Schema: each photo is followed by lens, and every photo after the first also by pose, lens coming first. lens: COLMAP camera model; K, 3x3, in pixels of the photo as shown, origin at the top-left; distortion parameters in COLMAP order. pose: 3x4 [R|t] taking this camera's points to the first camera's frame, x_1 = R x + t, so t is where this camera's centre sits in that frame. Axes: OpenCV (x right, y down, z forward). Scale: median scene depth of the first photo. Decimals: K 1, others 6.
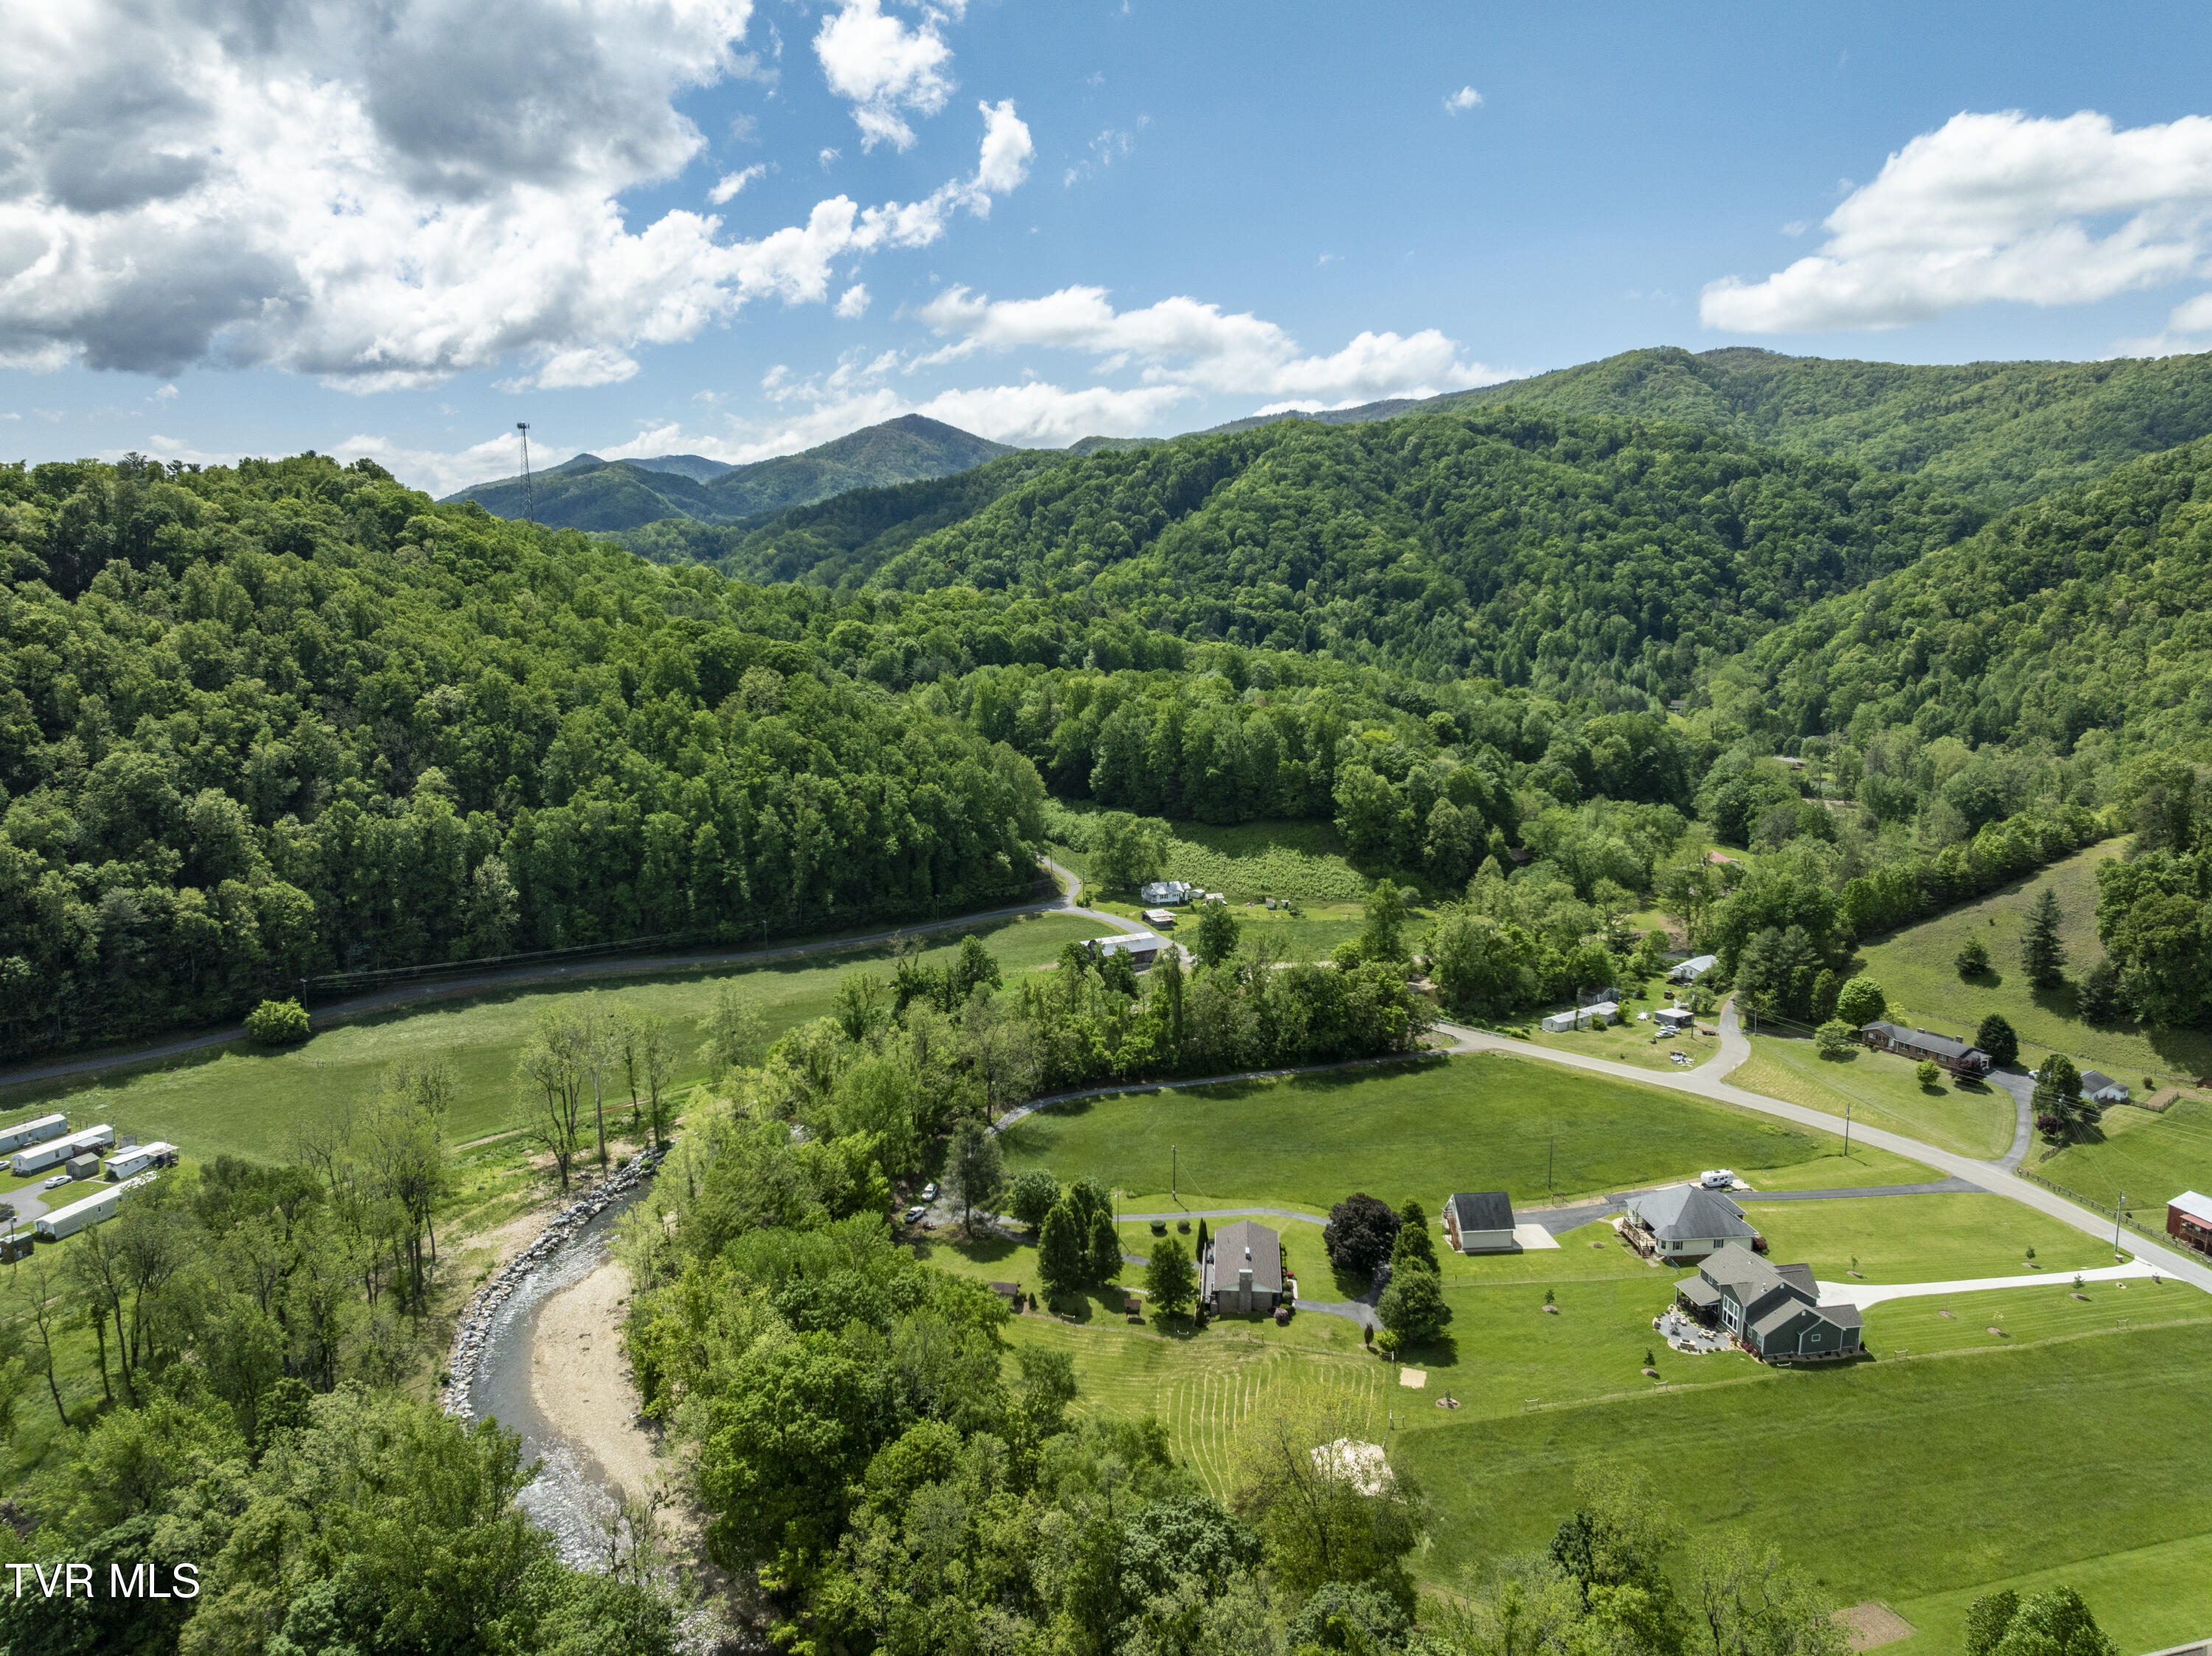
lens RADIAL K [[1567.8, 0, 1106.0], [0, 1567.8, 828.0], [0, 0, 1]] dist [-0.032158, 0.000318]
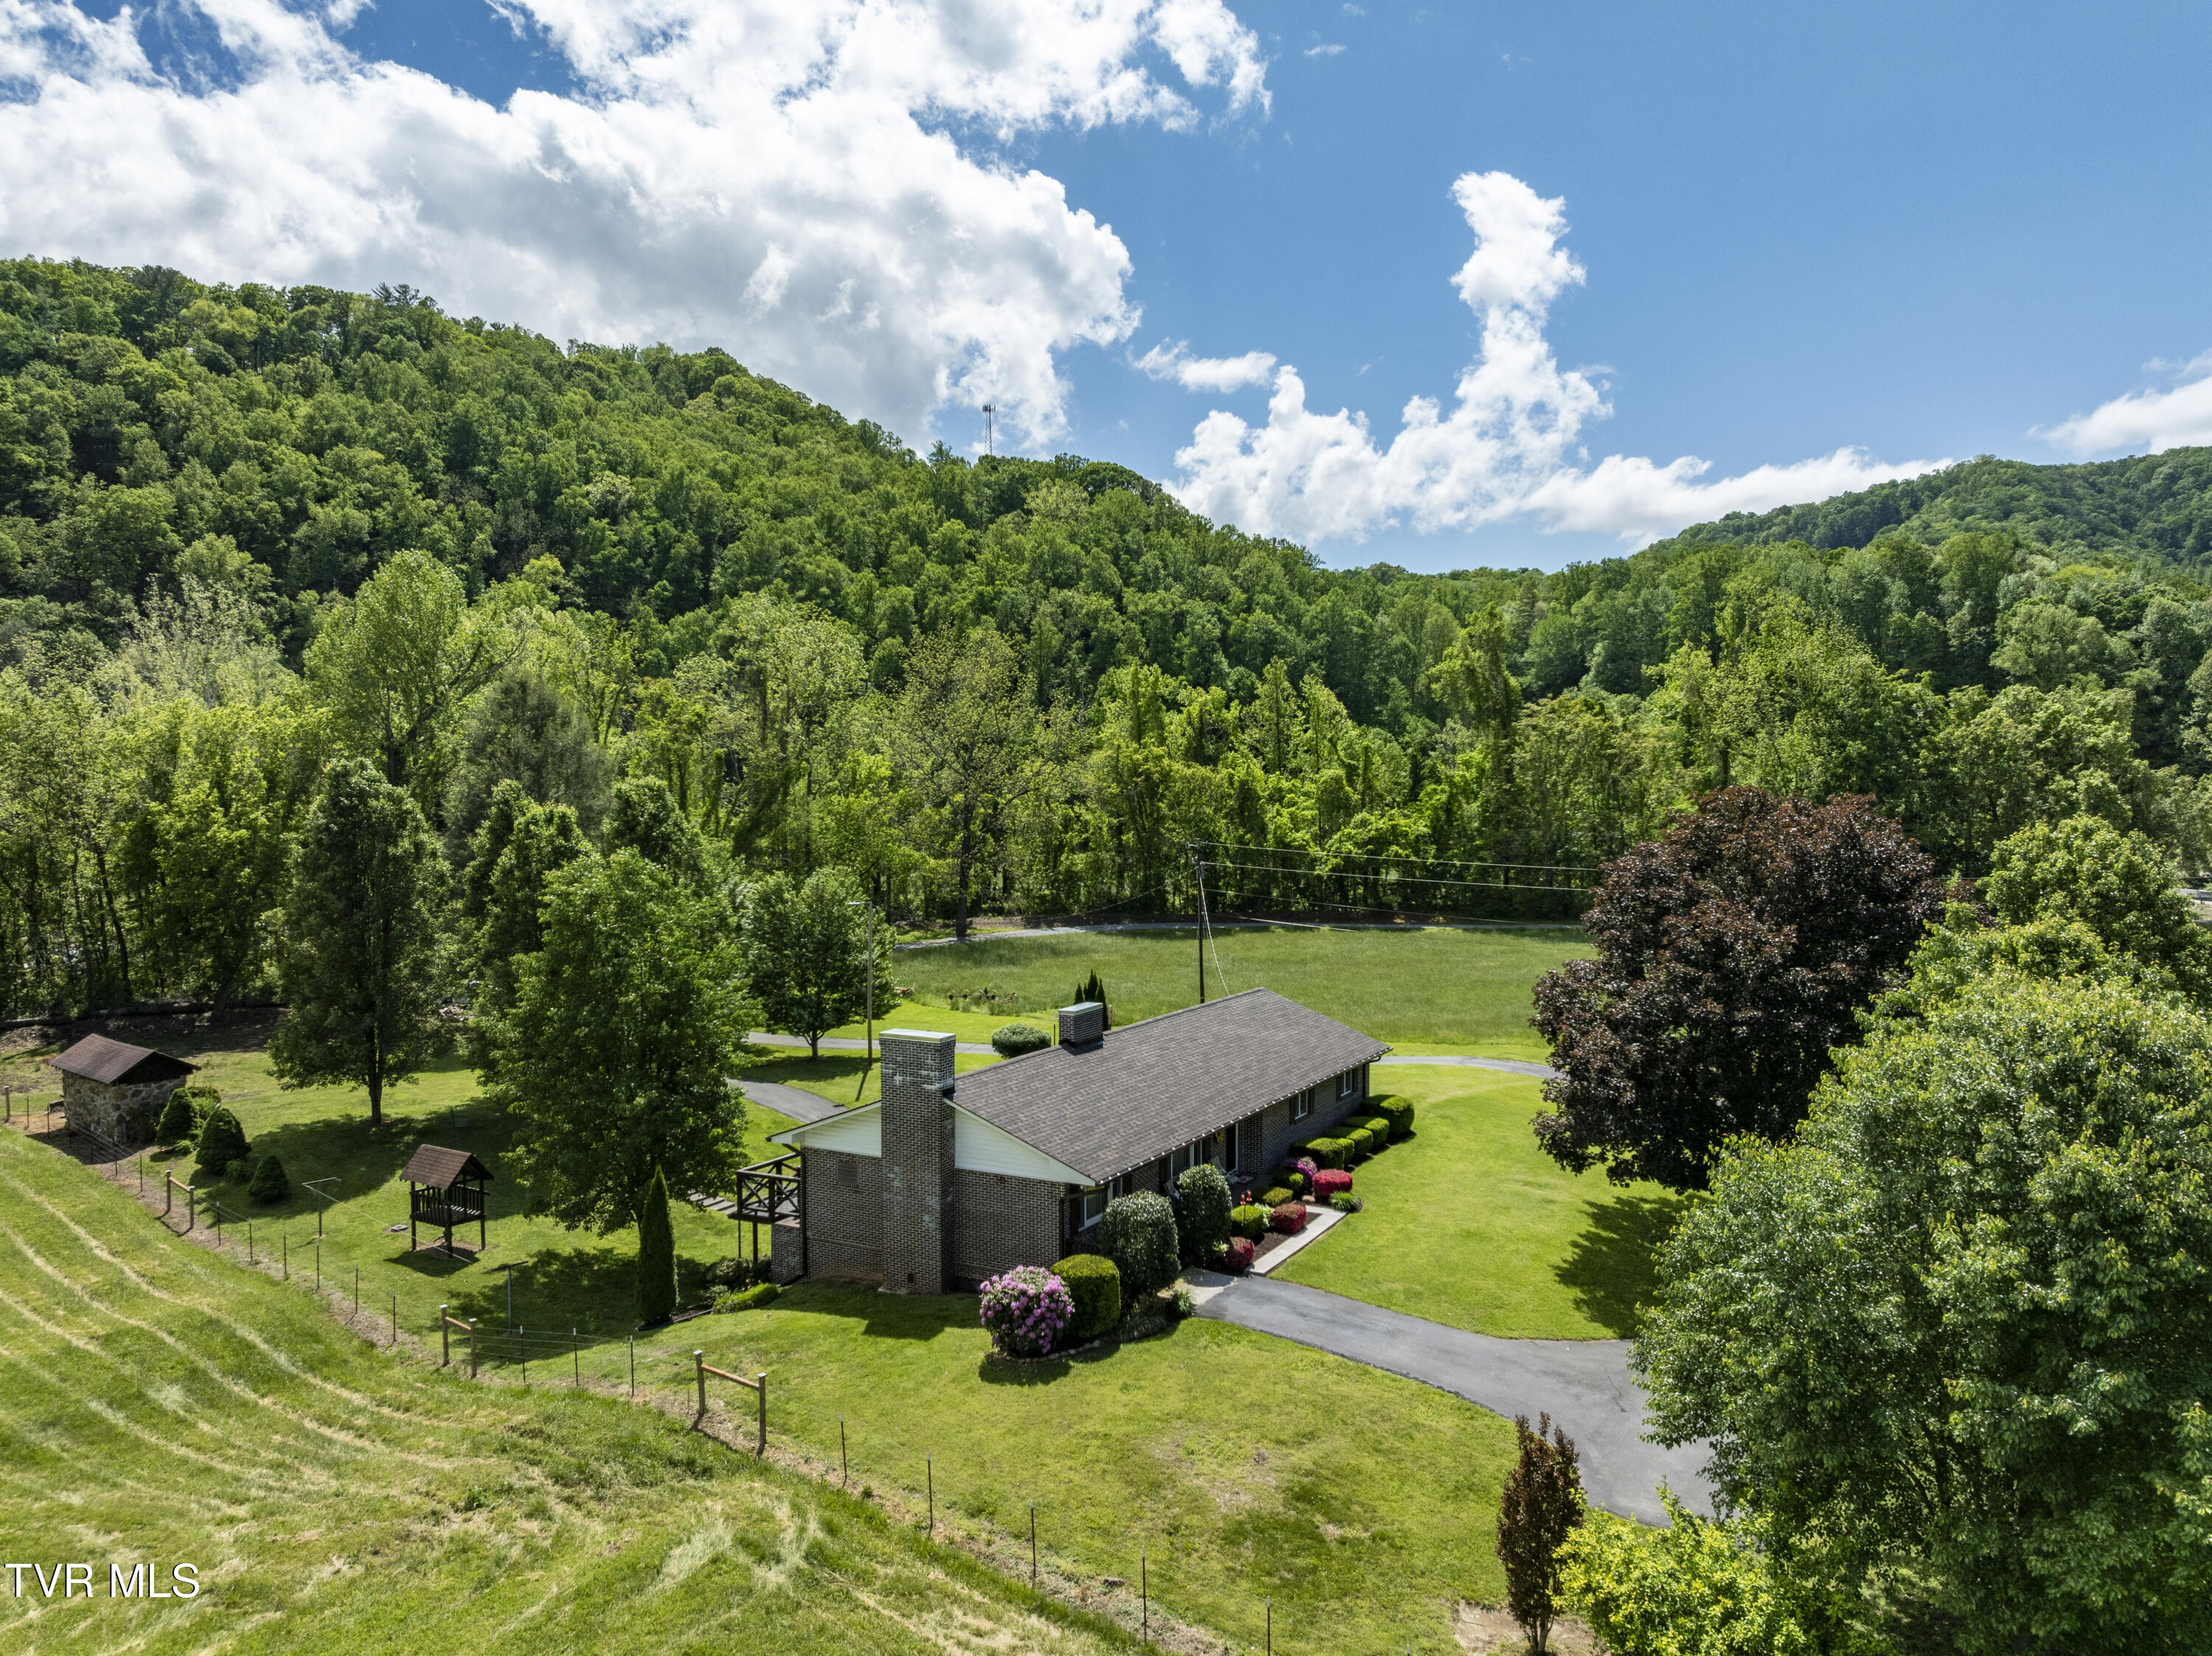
lens RADIAL K [[1567.8, 0, 1106.0], [0, 1567.8, 828.0], [0, 0, 1]] dist [-0.032158, 0.000318]
pose [[0.915661, 0.012879, -0.401744, 0.050837], [-0.064862, 0.991122, -0.116061, 0.080723], [0.396683, 0.132330, 0.908368, 0.244746]]
